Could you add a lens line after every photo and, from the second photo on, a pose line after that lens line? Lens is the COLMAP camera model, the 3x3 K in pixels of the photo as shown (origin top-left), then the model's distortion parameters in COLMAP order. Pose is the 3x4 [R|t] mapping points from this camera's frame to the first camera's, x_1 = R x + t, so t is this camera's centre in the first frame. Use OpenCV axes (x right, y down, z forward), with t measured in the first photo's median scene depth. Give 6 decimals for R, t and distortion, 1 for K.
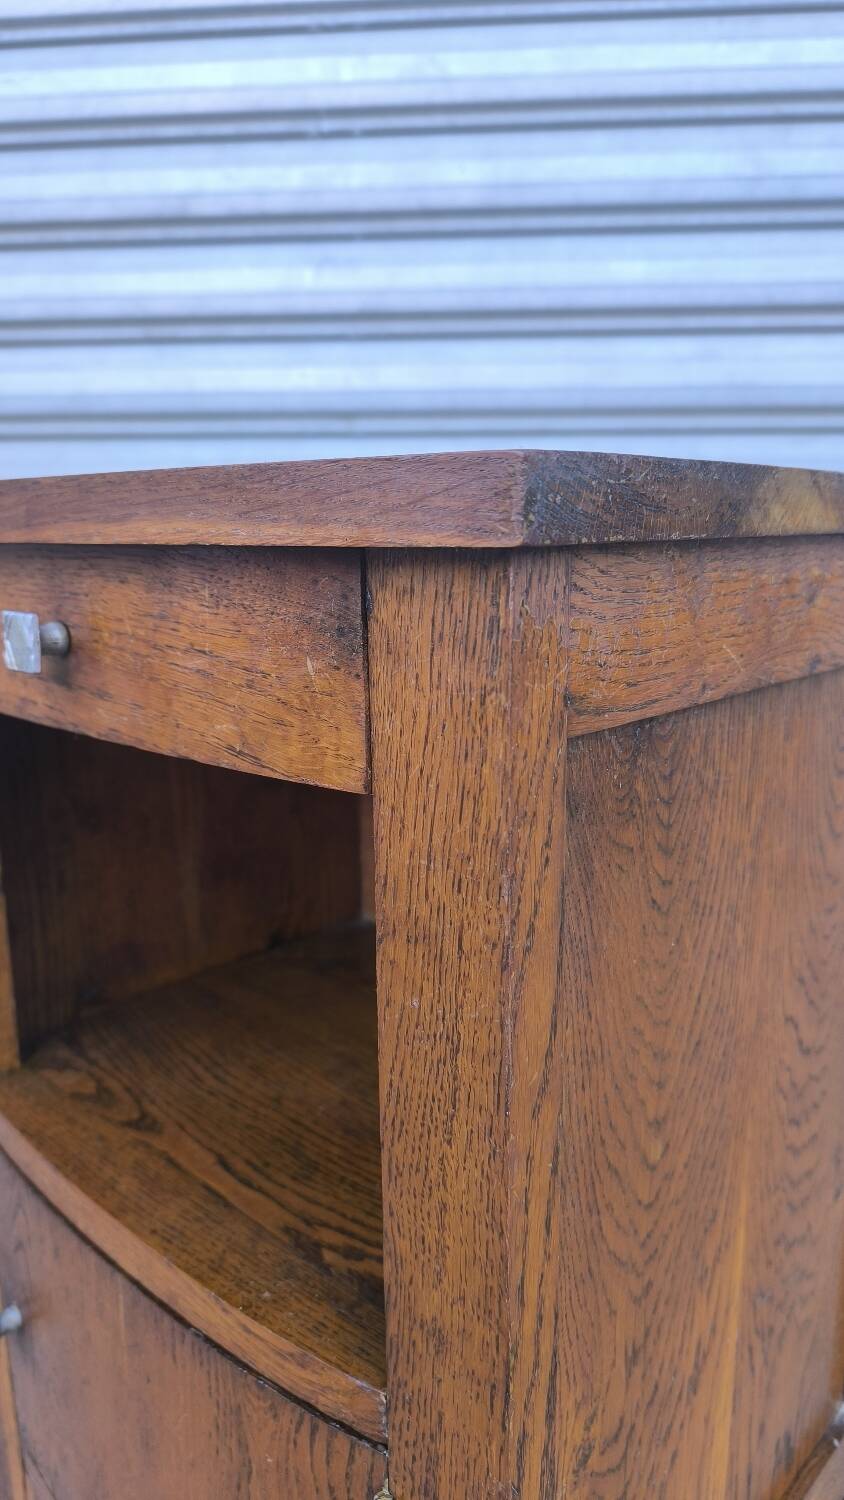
lens RADIAL K [[1053.1, 0, 420.1], [0, 1053.1, 752.0], [0, 0, 1]] dist [0.003439, -0.033261]
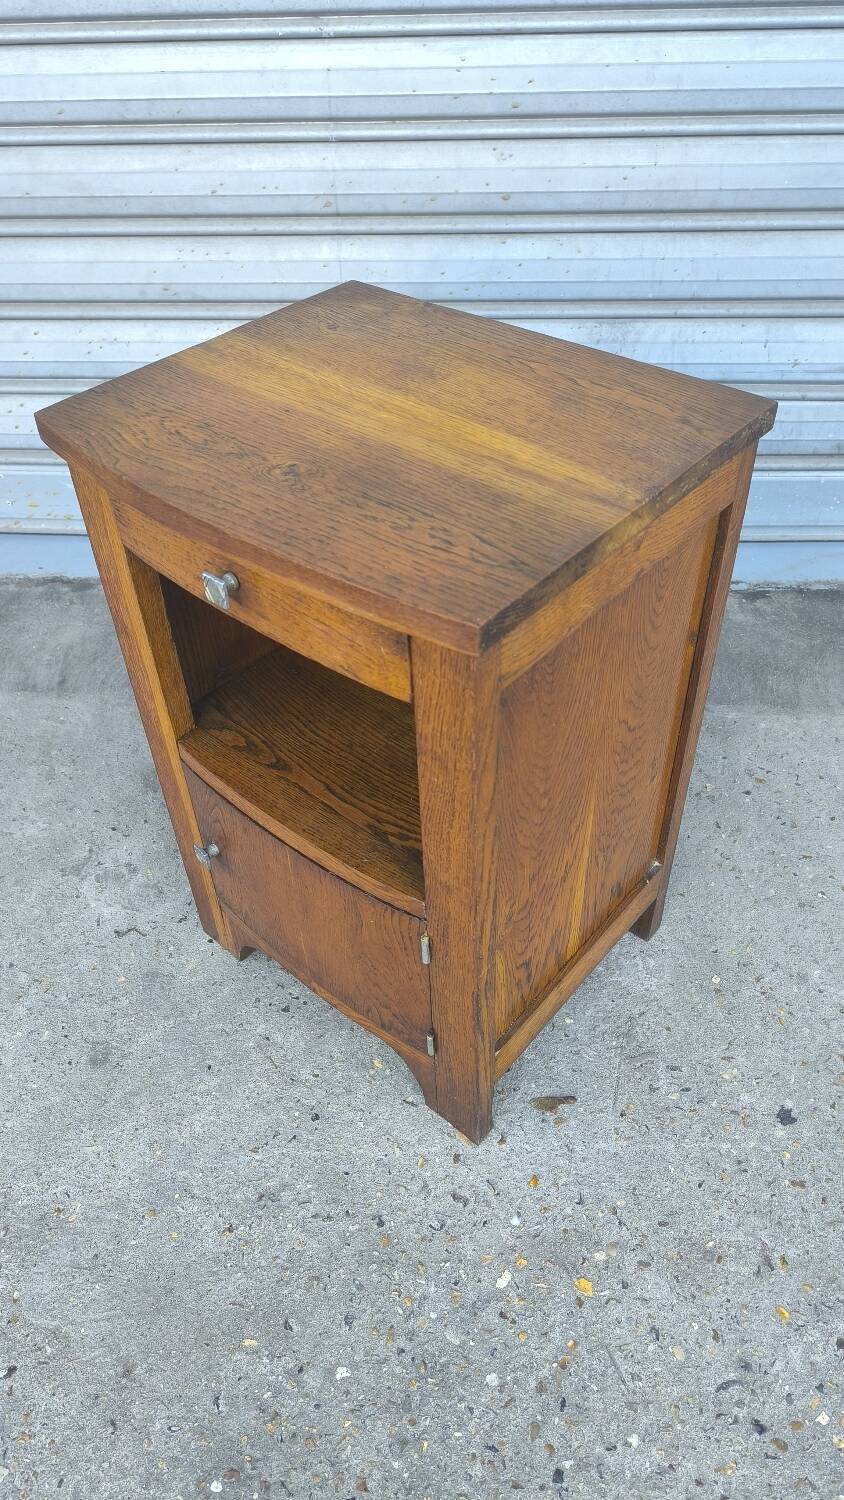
lens RADIAL K [[1023.3, 0, 421.5], [0, 1023.3, 748.1], [0, 0, 1]] dist [0.036515, -0.039043]
pose [[0.998781, -0.047363, 0.013898, -0.049974], [0.033702, 0.860071, 0.509060, -0.761848], [-0.036063, -0.507972, 0.860619, -0.710413]]
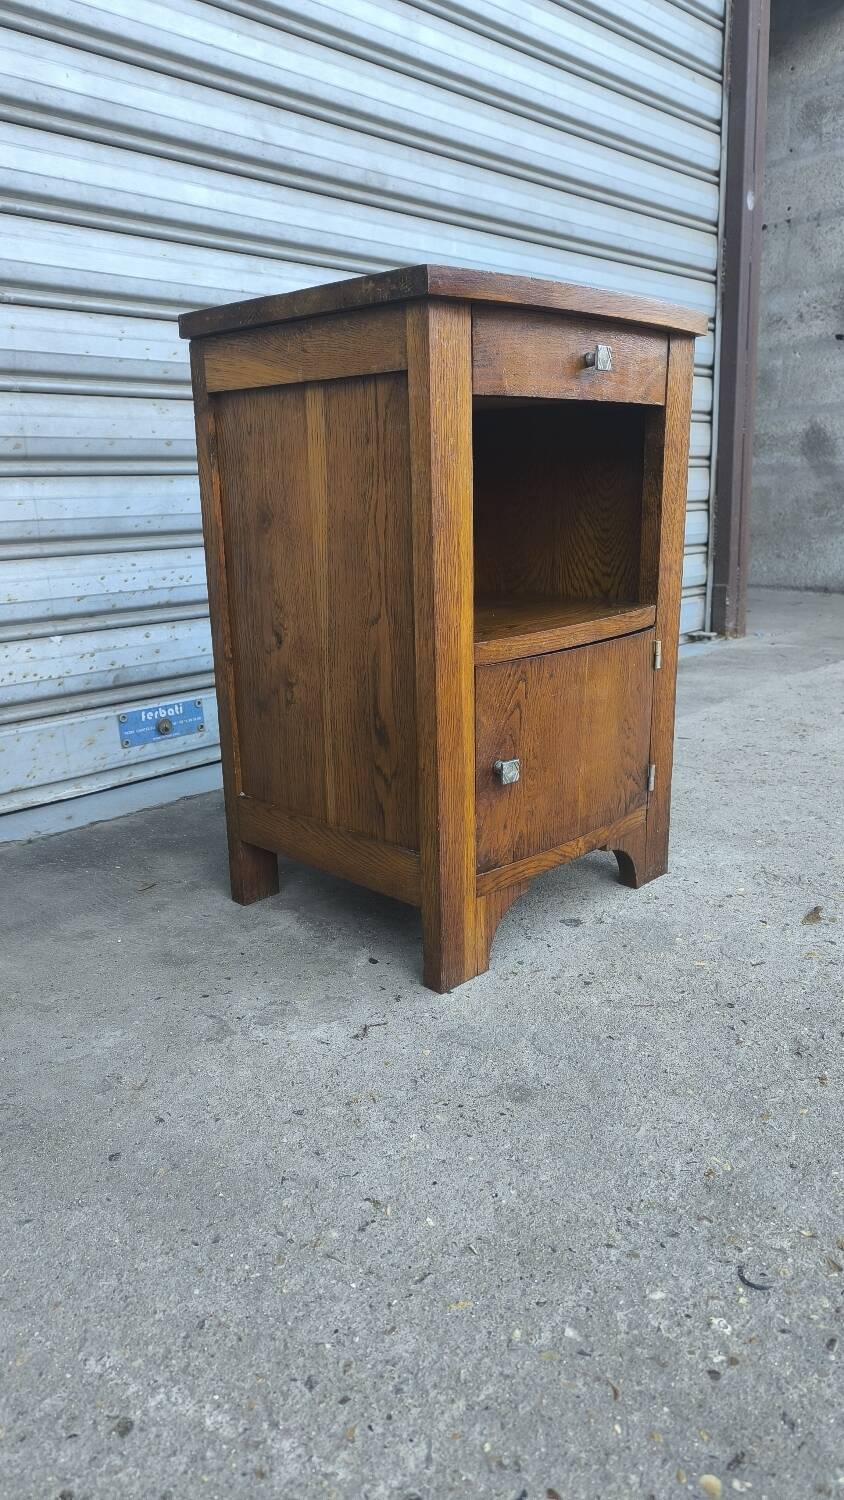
lens RADIAL K [[1023.5, 0, 415.5], [0, 1023.5, 755.1], [0, 0, 1]] dist [0.041472, -0.047120]
pose [[0.618428, -0.216196, 0.755517, -2.494591], [0.190667, 0.973964, 0.122636, 0.375941], [-0.762360, 0.068210, 0.643549, 0.054479]]
